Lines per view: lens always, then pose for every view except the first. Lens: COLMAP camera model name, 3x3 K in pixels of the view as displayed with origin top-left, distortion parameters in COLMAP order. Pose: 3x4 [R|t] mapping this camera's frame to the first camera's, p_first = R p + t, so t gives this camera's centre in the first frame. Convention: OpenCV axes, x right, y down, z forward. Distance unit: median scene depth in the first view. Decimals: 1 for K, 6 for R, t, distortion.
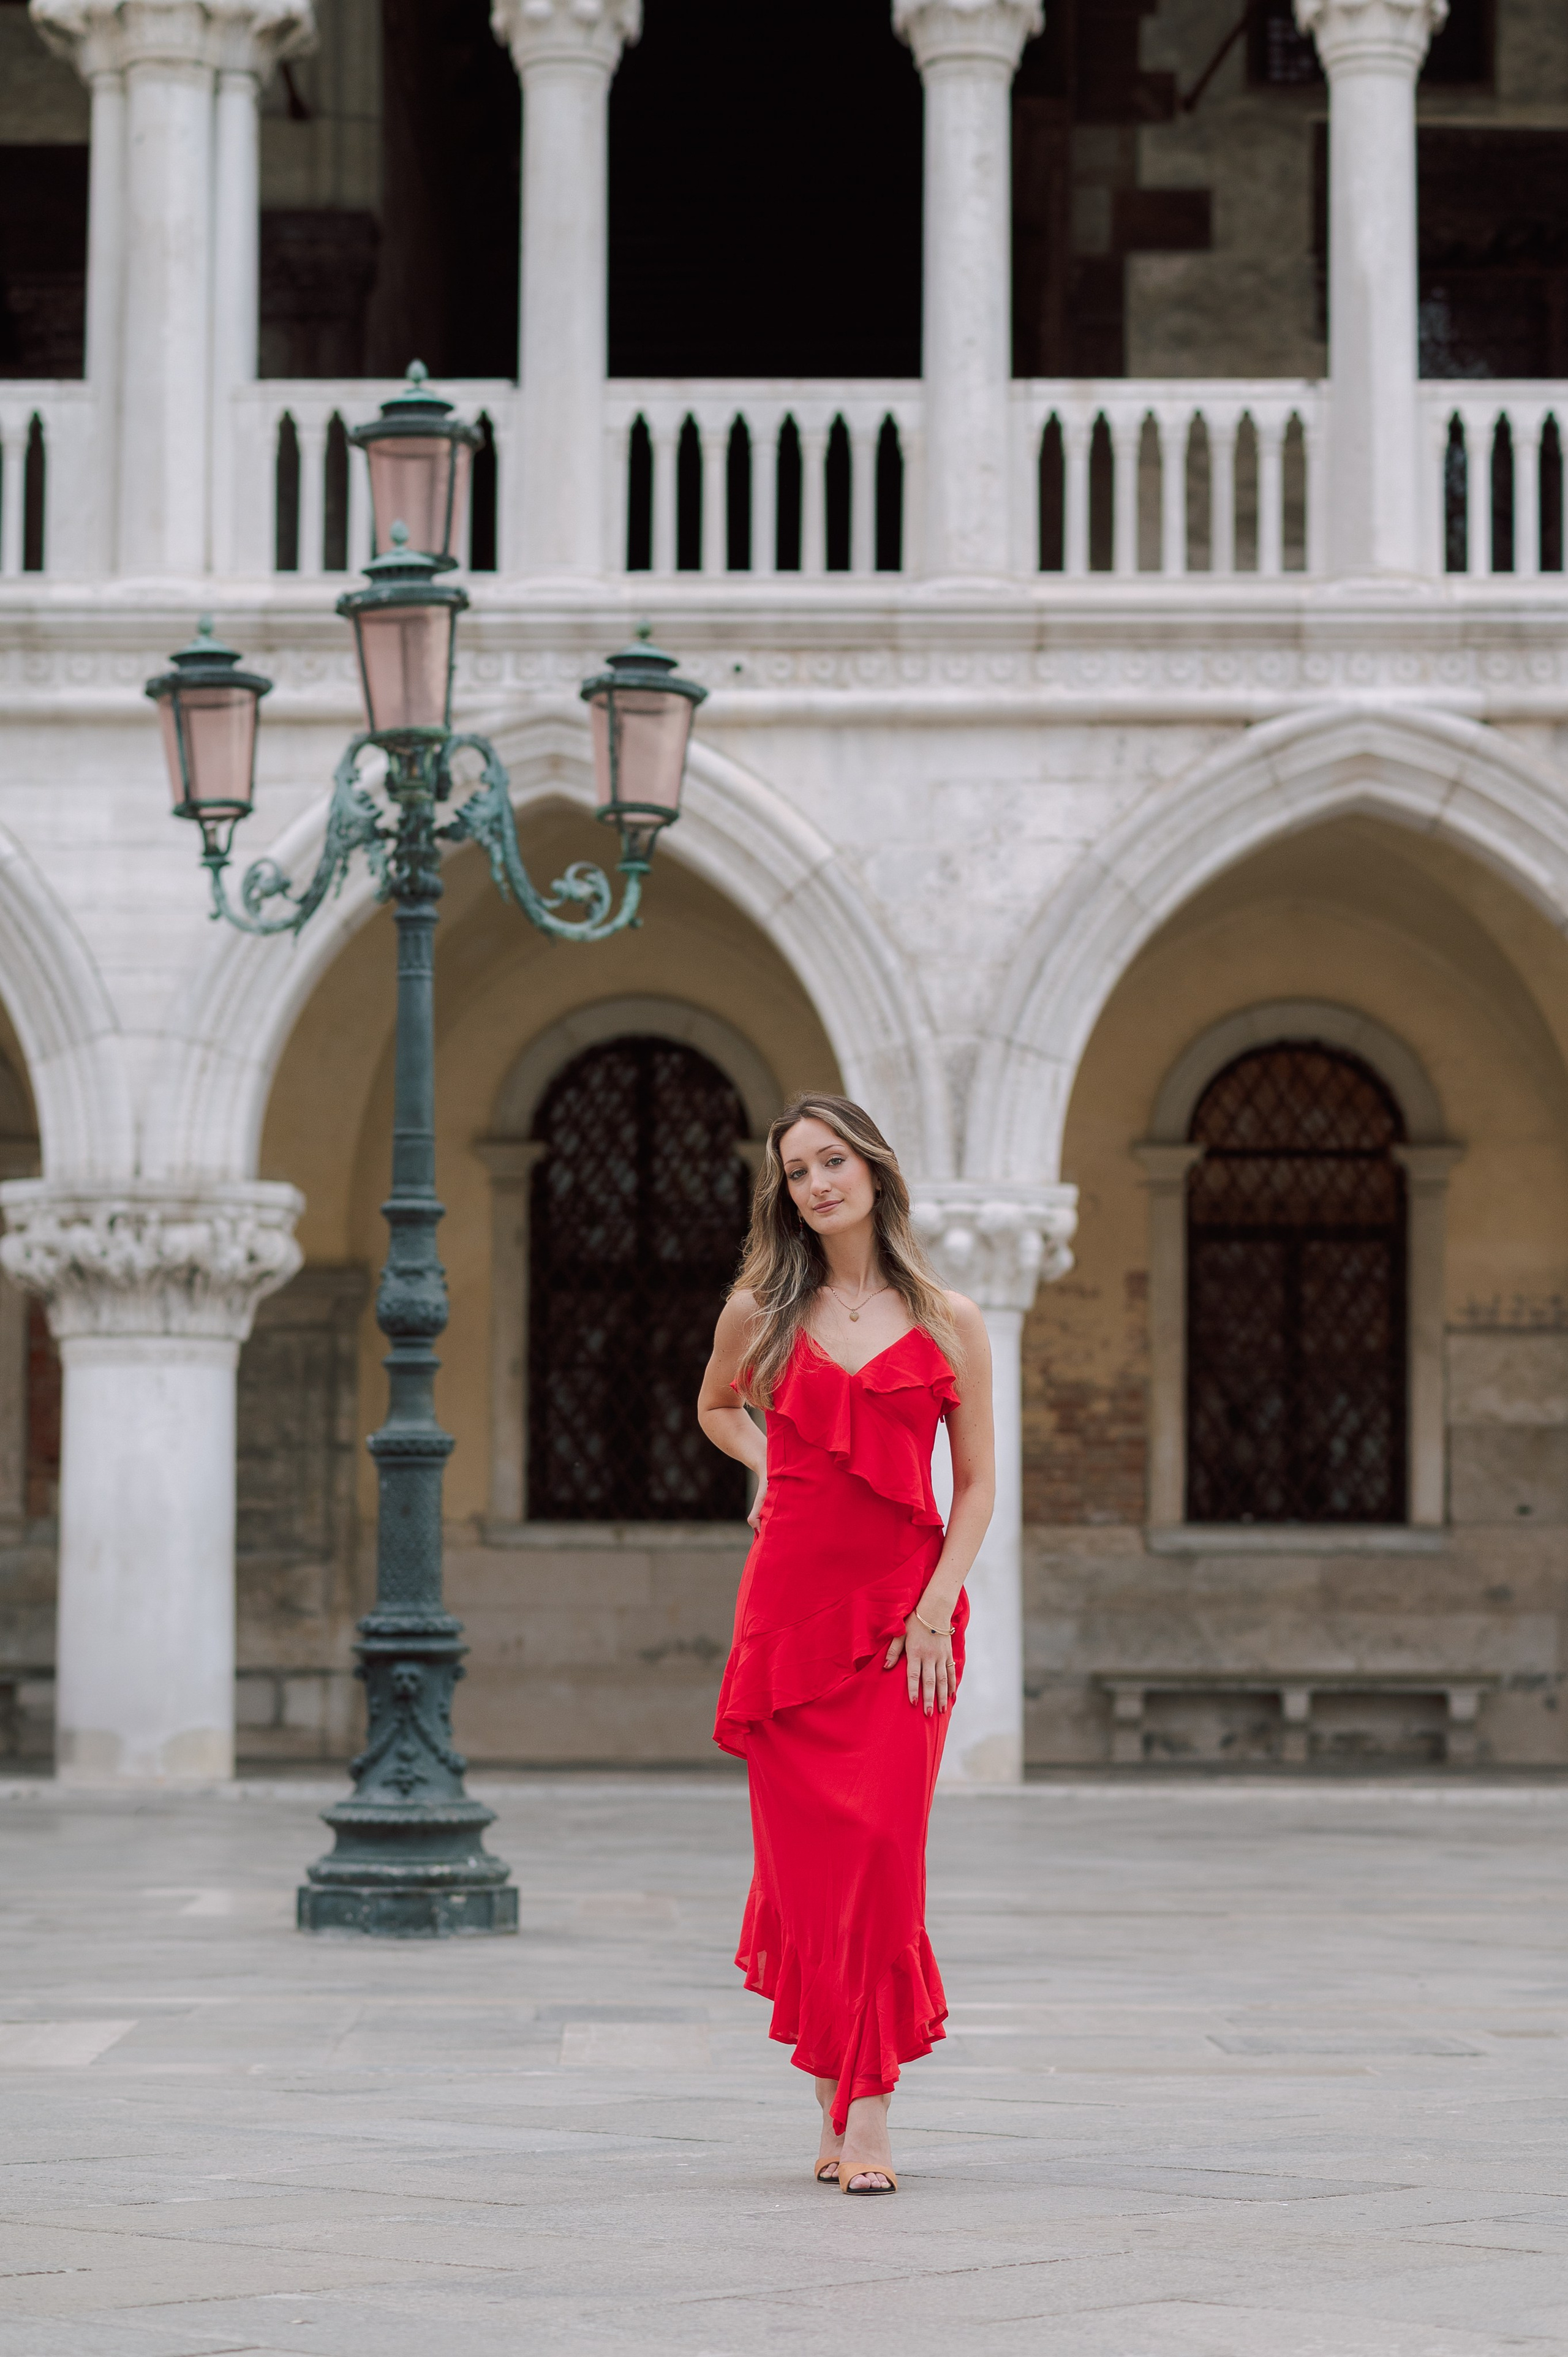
lens RADIAL K [[5550.9, 0, 783.1], [0, 5550.9, 1297.4], [0, 0, 1]] dist [0.013814, -0.130667]
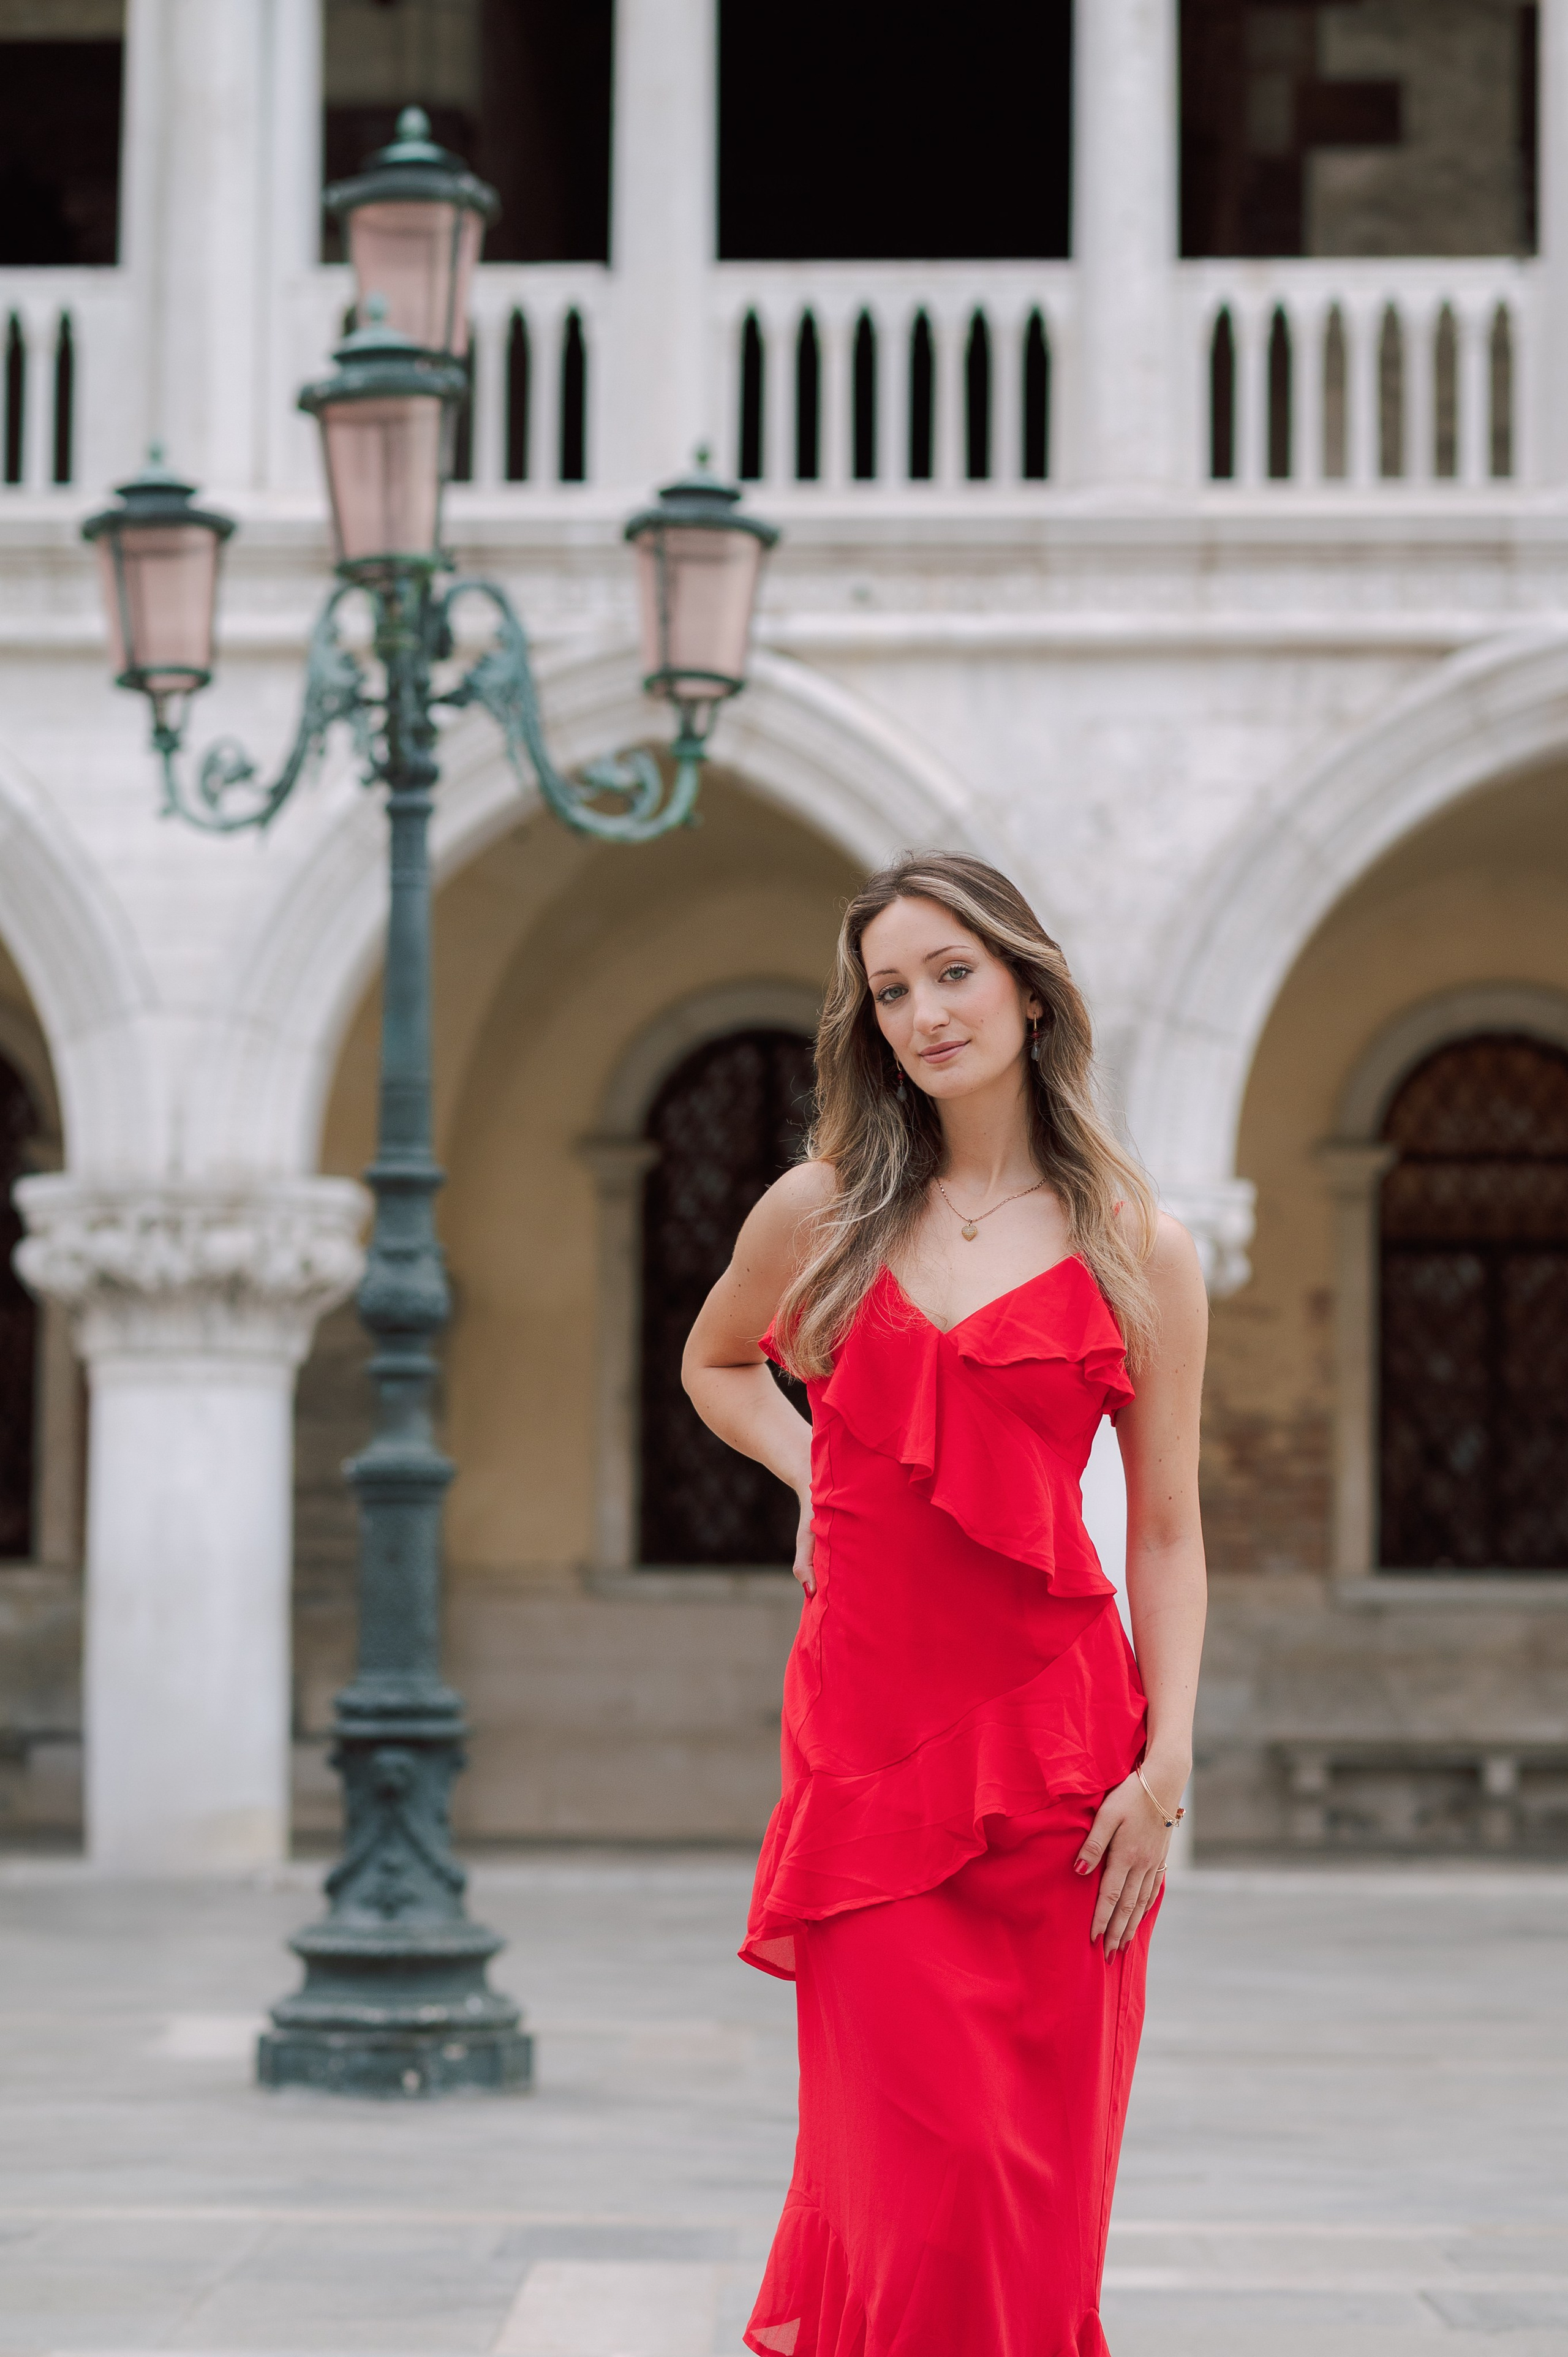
lens RADIAL K [[5582.5, 0, 705.0], [0, 5582.5, 1268.0], [0, 0, 1]] dist [0.013951, -0.247594]
pose [[0.998949, 0.000869, -0.045825, 0.007557], [-0.001470, 0.999913, -0.013099, 0.004531], [0.045809, 0.013152, 0.998864, 0.122220]]
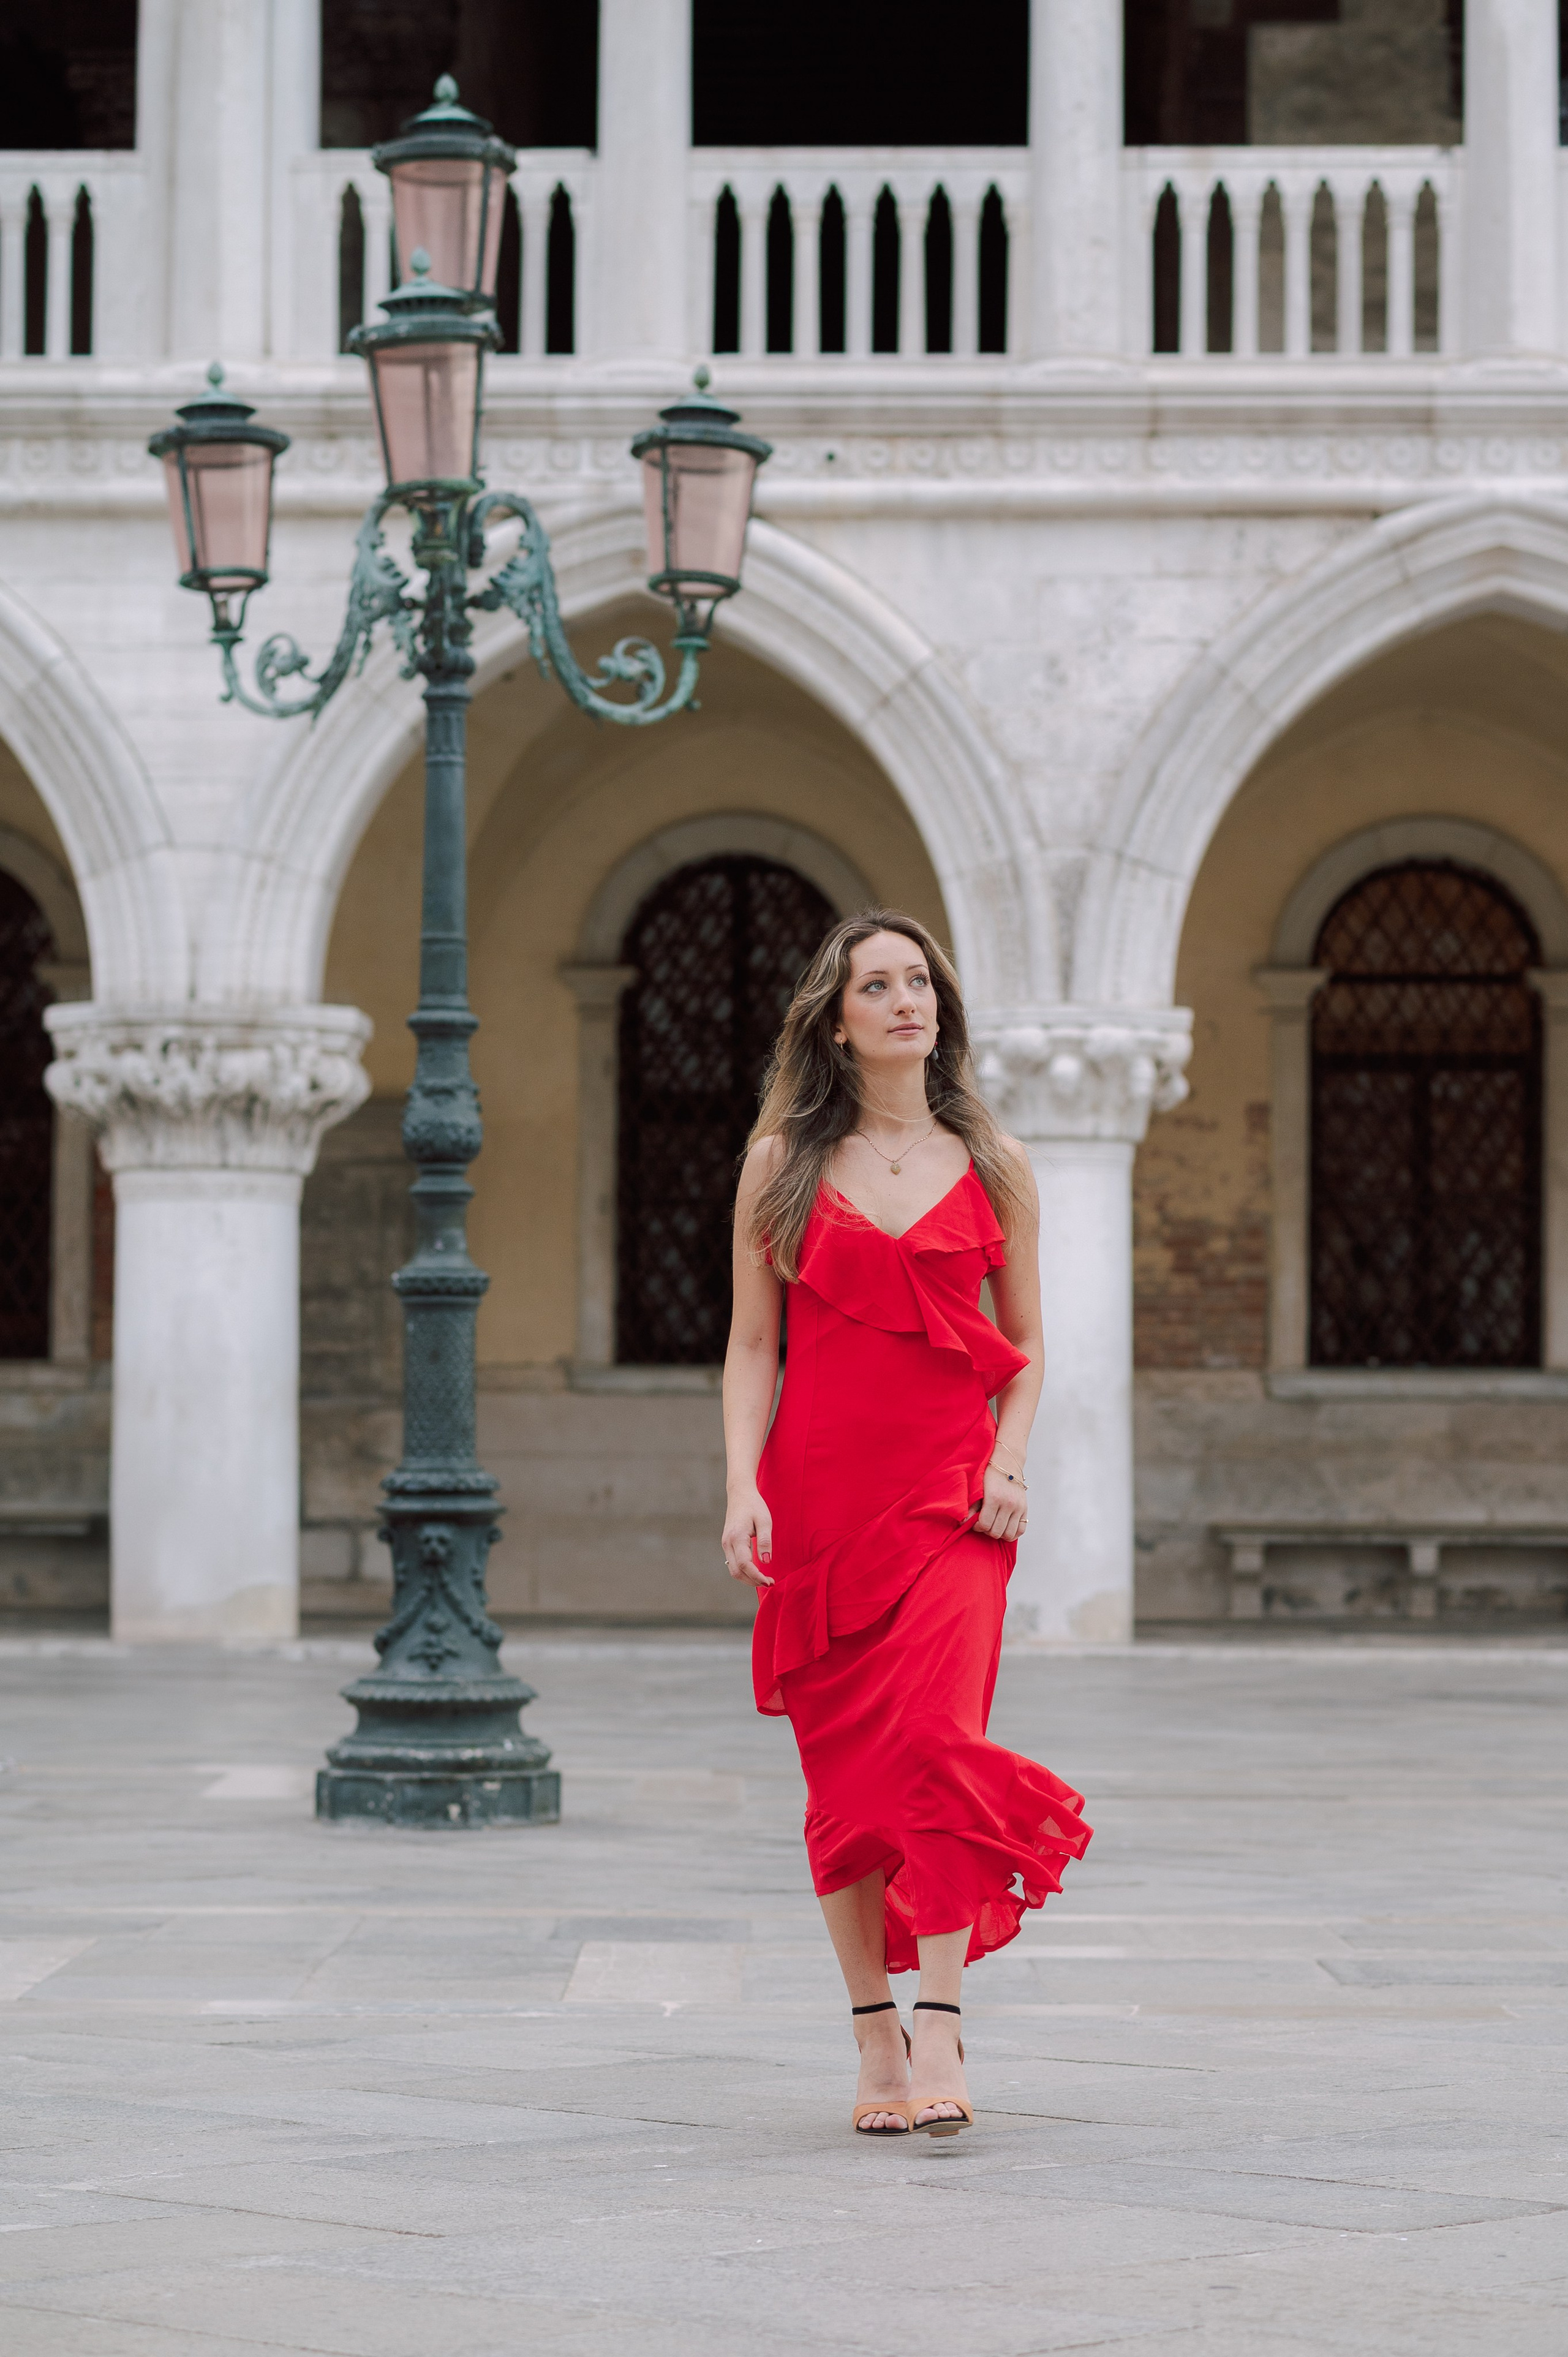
lens RADIAL K [[5550.9, 0, 783.1], [0, 5550.9, 1297.4], [0, 0, 1]] dist [0.013814, -0.130667]
pose [[0.999731, 0.000611, -0.023168, 0.005620], [0.000050, 0.999594, 0.028510, 0.001880], [0.023176, -0.028503, 0.999325, 0.058721]]
